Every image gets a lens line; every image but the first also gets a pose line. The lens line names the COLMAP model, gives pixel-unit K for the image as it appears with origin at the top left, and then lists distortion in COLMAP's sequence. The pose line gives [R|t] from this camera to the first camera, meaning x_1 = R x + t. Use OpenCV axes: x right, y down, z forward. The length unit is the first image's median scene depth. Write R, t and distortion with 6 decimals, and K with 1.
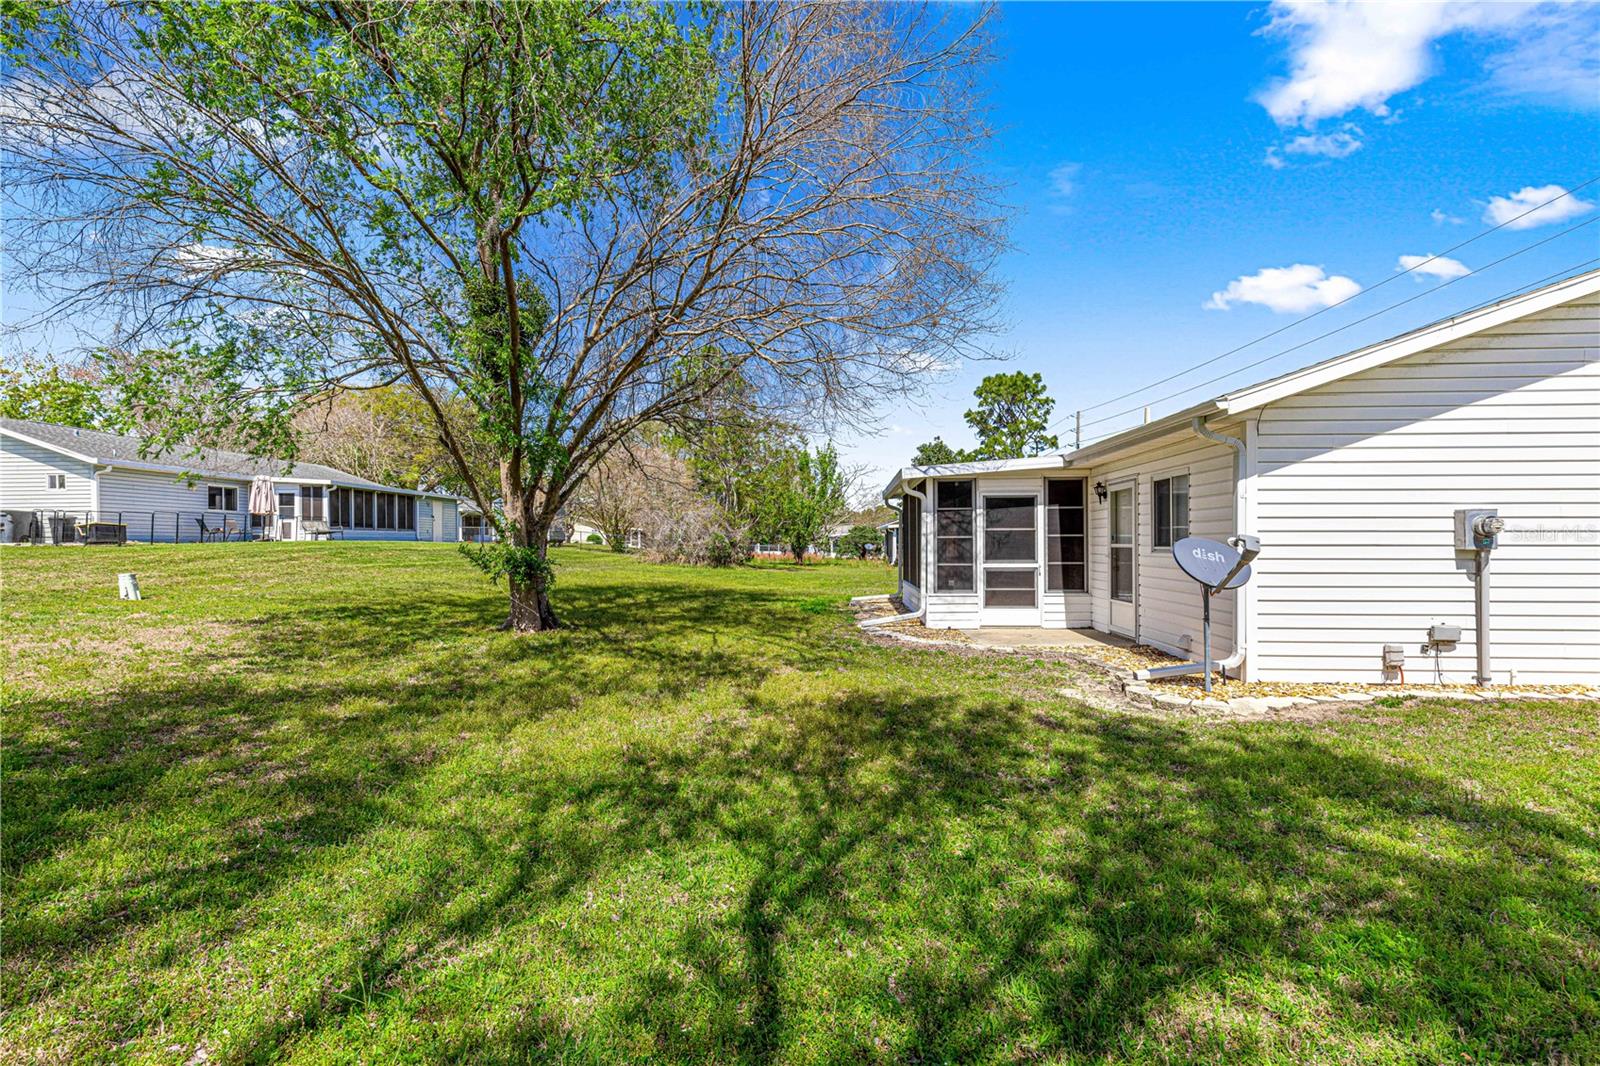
lens RADIAL K [[715.4, 0, 801.1], [0, 715.4, 534.9], [0, 0, 1]] dist [0.010945, -0.003851]
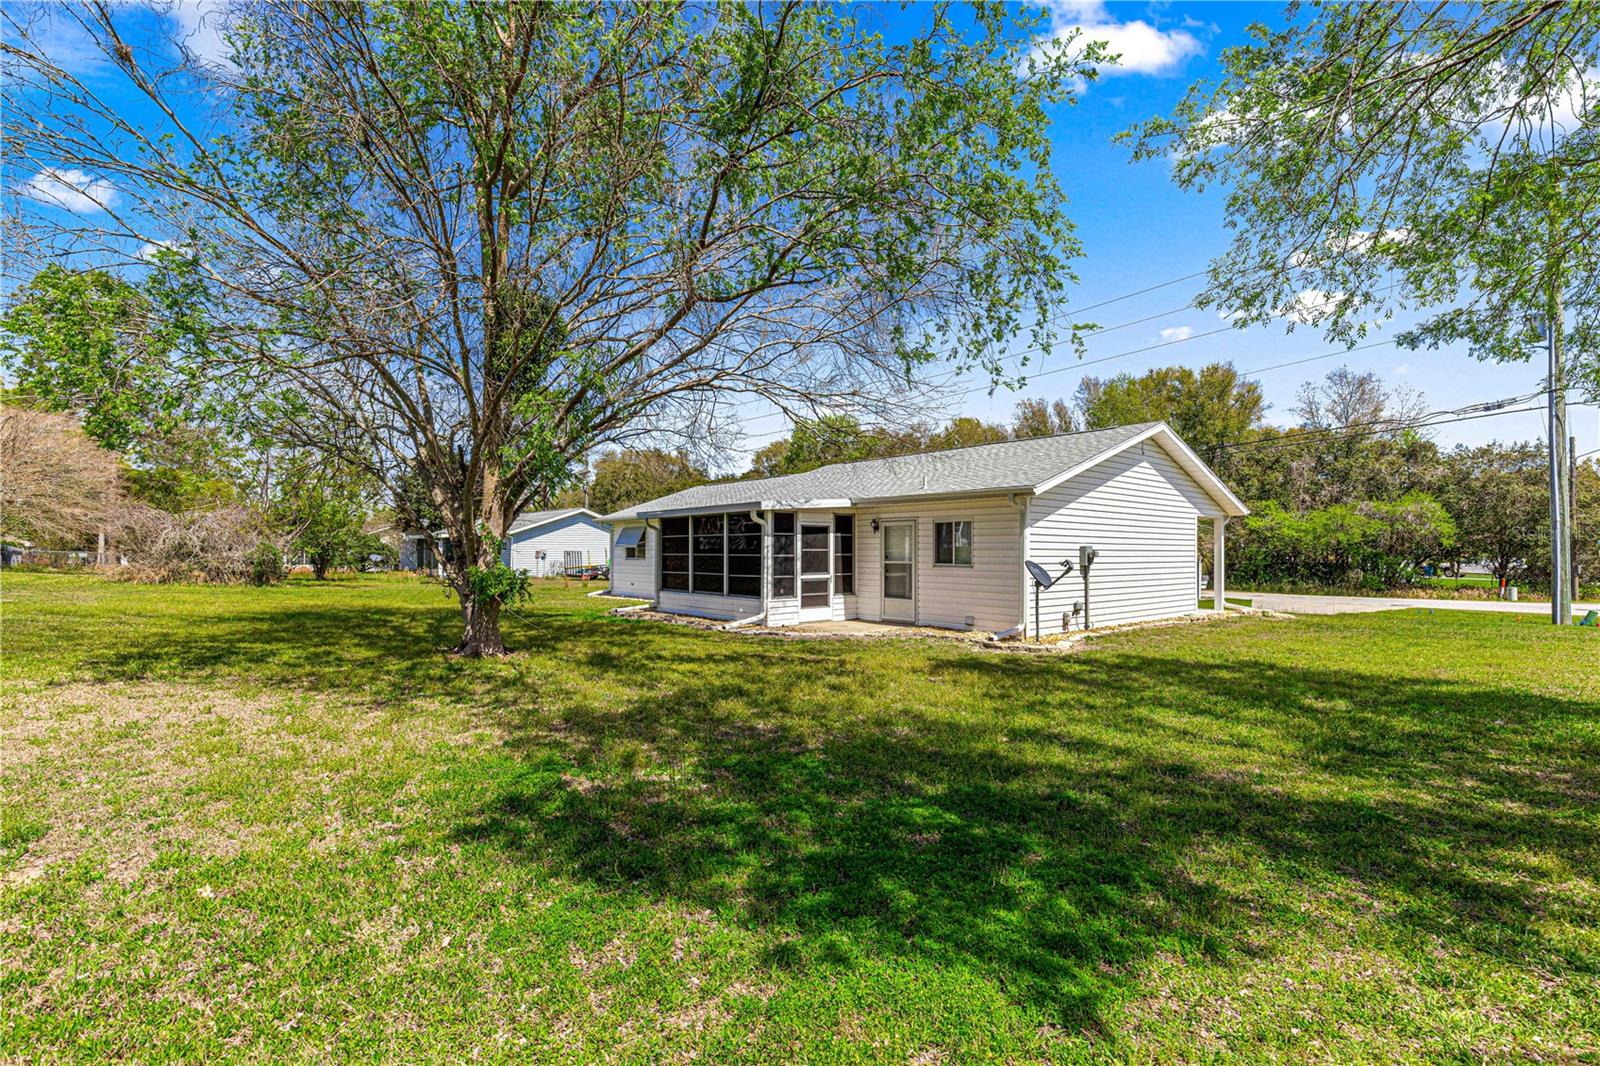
lens RADIAL K [[715.4, 0, 800.4], [0, 715.4, 541.5], [0, 0, 1]] dist [0.010945, -0.003851]
pose [[0.717846, 0.018080, 0.695968, -0.673800], [-0.013597, 0.999836, -0.011950, -0.007438], [-0.696070, -0.000884, 0.717974, 0.046300]]
